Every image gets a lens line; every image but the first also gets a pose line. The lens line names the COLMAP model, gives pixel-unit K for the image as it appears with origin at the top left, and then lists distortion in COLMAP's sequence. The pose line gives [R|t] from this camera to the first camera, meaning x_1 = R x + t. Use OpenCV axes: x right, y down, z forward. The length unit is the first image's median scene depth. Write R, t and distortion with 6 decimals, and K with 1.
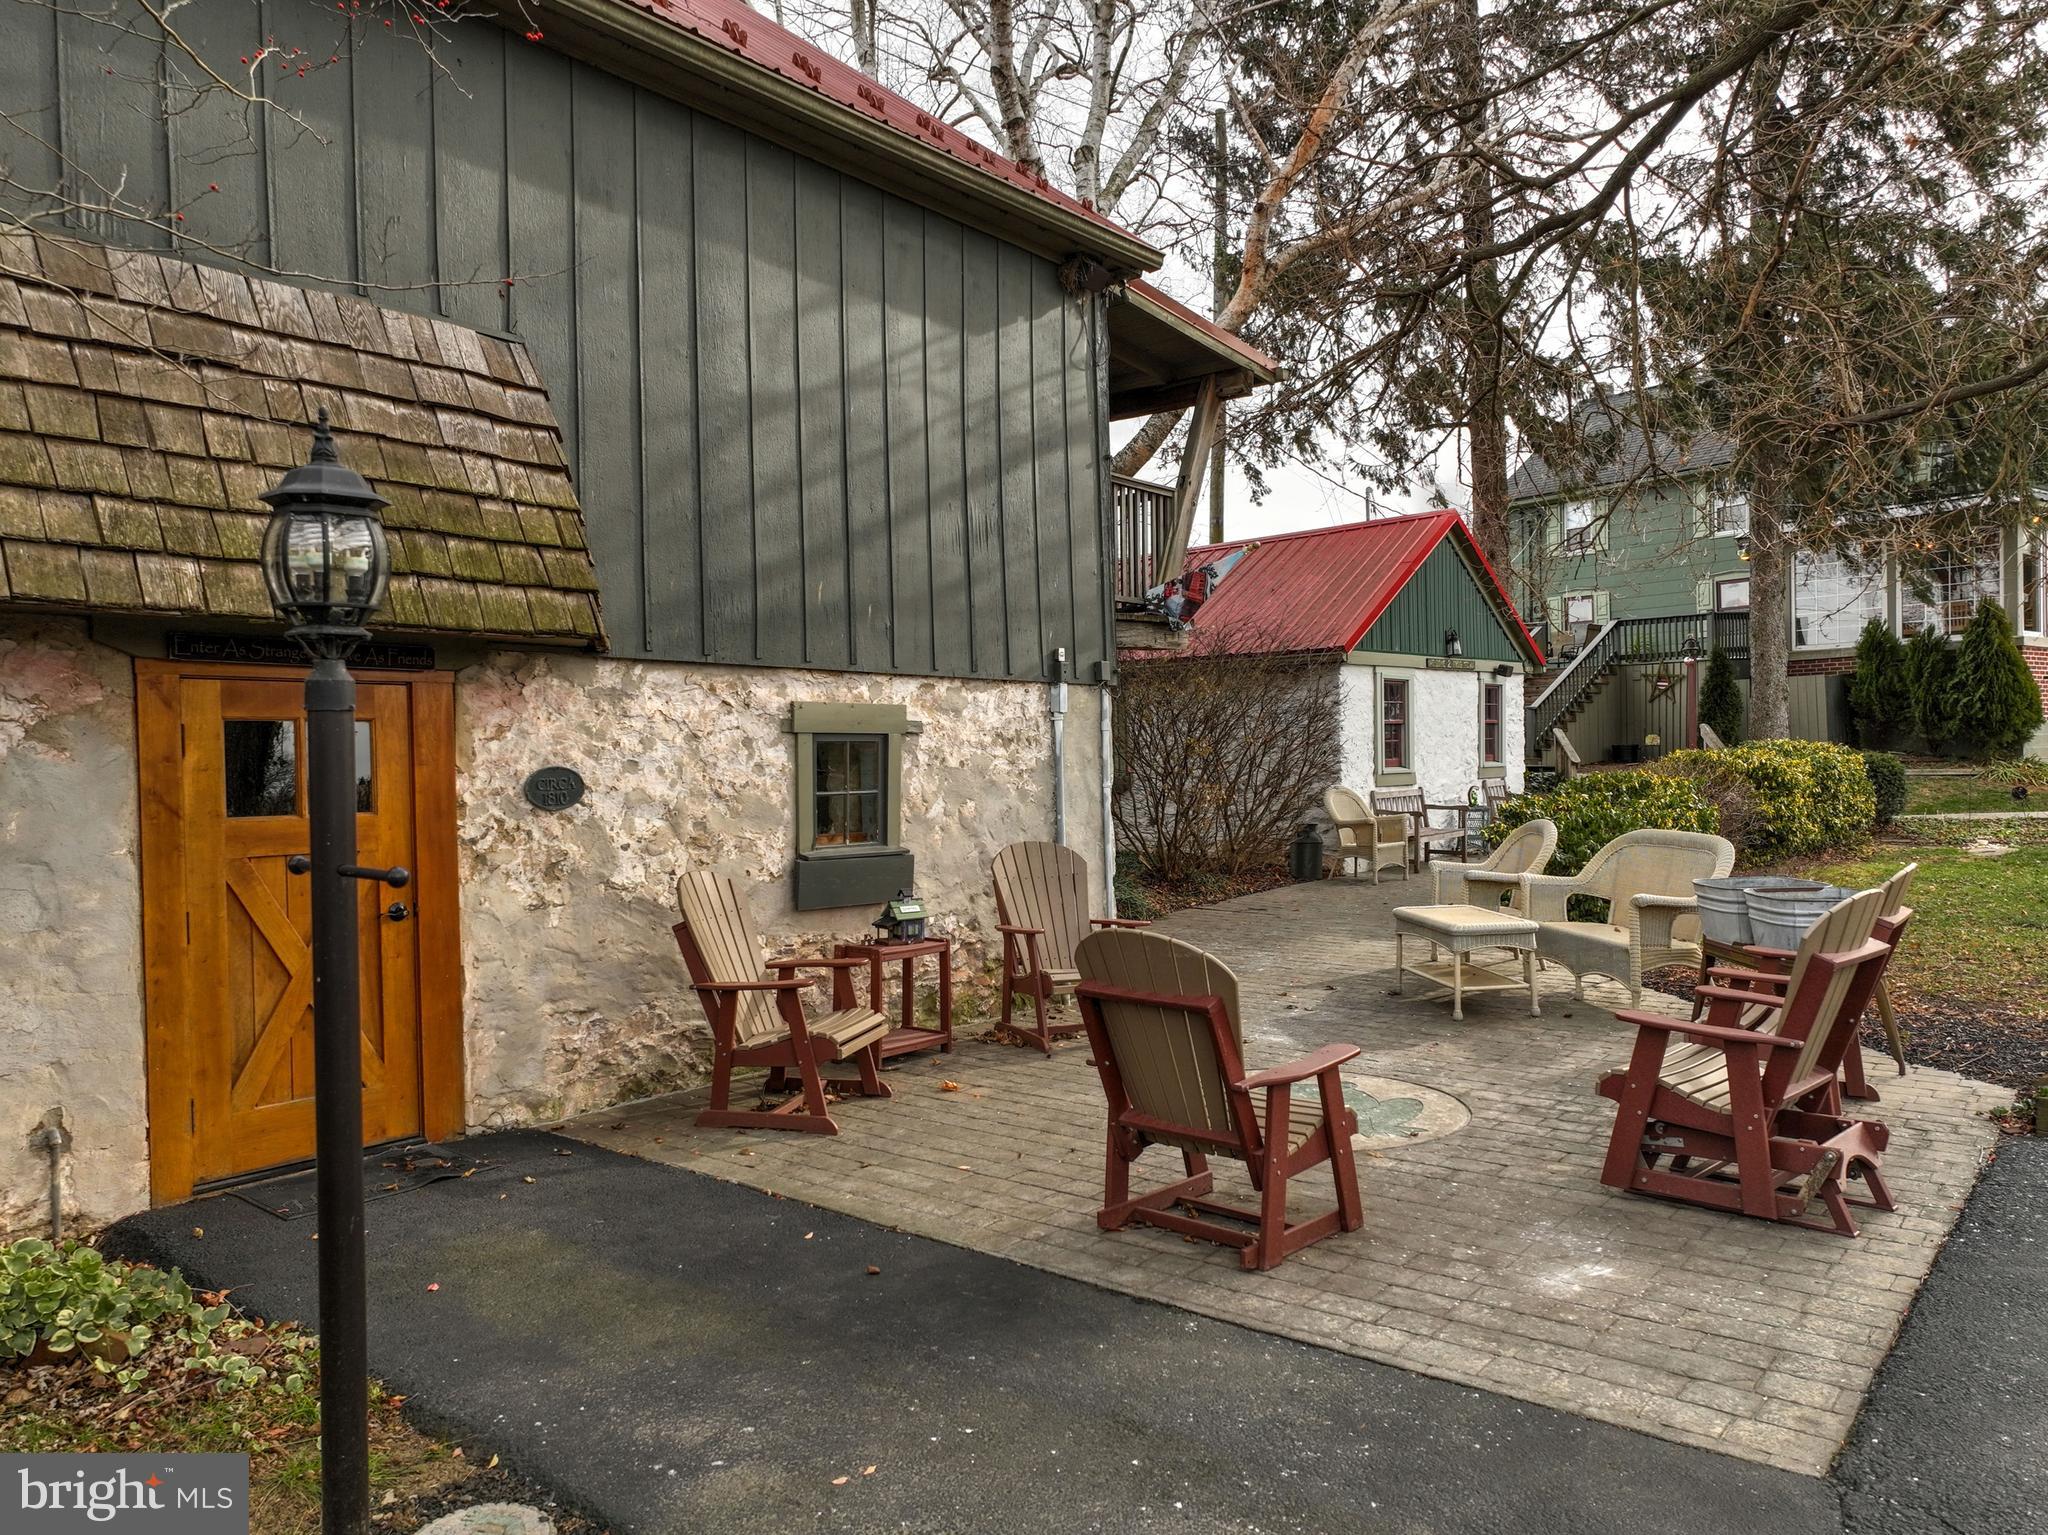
lens RADIAL K [[1393.1, 0, 1024.0], [0, 1393.1, 767.5], [0, 0, 1]] dist [-0.003210, -0.001148]
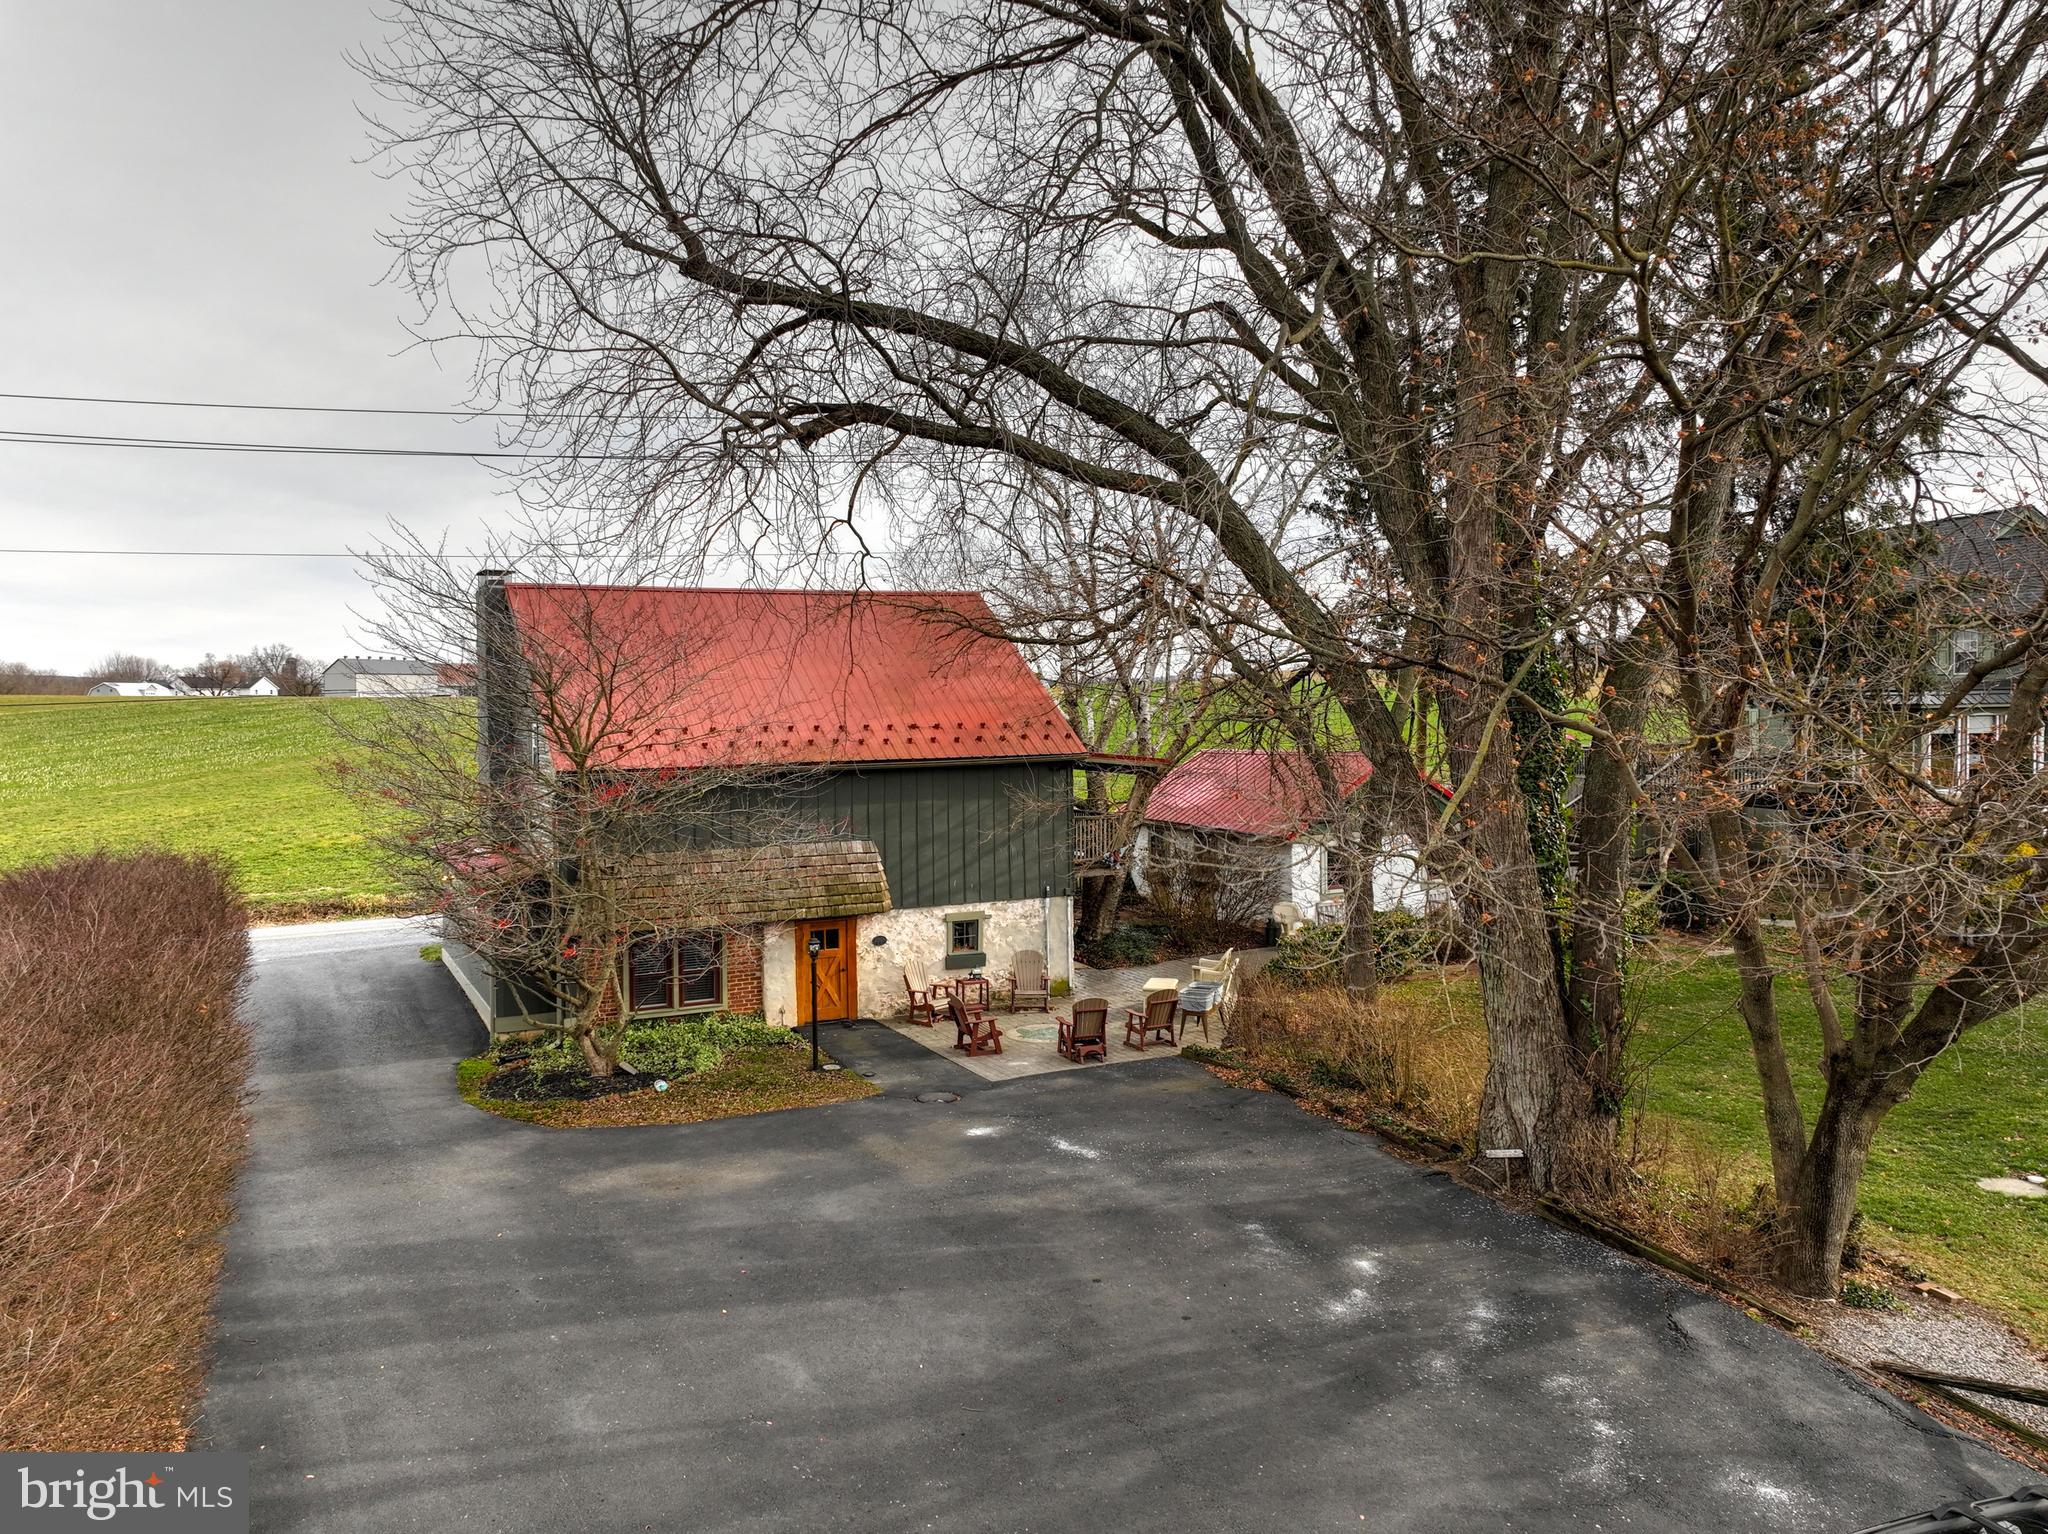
lens RADIAL K [[1393.1, 0, 1024.0], [0, 1393.1, 767.0], [0, 0, 1]] dist [-0.003210, -0.001148]
pose [[0.923445, 0.031202, -0.382461, 1.457118], [-0.013890, 0.998753, 0.047943, -0.628397], [0.383480, -0.038960, 0.922727, -2.371176]]
